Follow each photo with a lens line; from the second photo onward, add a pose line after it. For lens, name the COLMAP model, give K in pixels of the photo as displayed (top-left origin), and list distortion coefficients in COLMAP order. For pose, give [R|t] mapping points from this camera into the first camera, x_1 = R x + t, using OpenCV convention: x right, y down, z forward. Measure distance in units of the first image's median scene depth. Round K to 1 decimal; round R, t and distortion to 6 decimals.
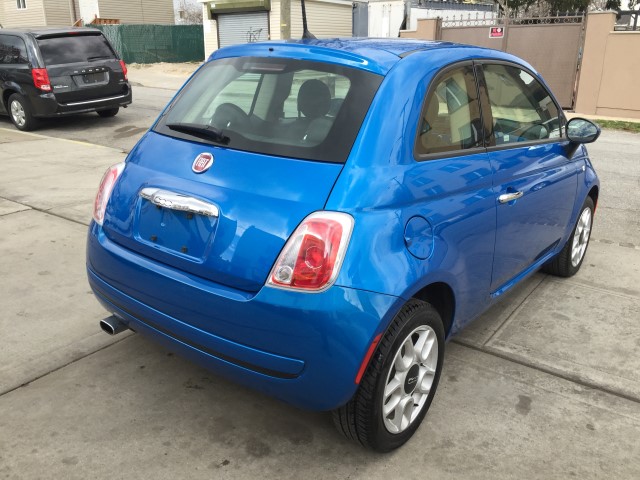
lens RADIAL K [[553.7, 0, 323.4], [0, 553.7, 242.5], [0, 0, 1]] dist [0.063285, -0.094593]
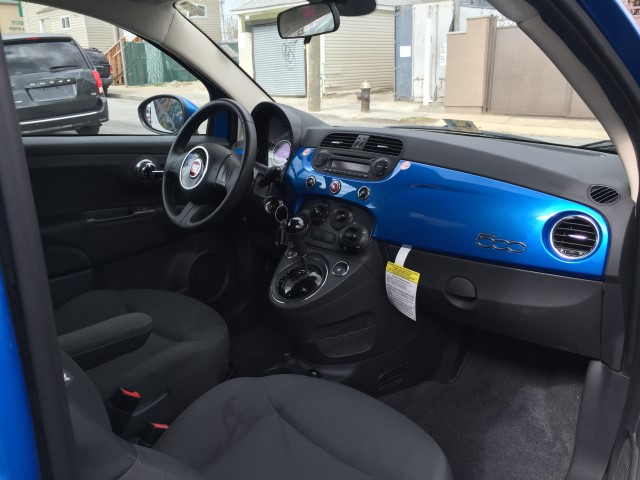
lens RADIAL K [[553.7, 0, 315.7], [0, 553.7, 236.6], [0, 0, 1]] dist [0.063285, -0.094593]
pose [[0.991986, 0.011317, -0.125838, 0.079301], [-0.016261, 0.999133, -0.038336, -0.049180], [0.125295, 0.040075, 0.991310, 0.218833]]
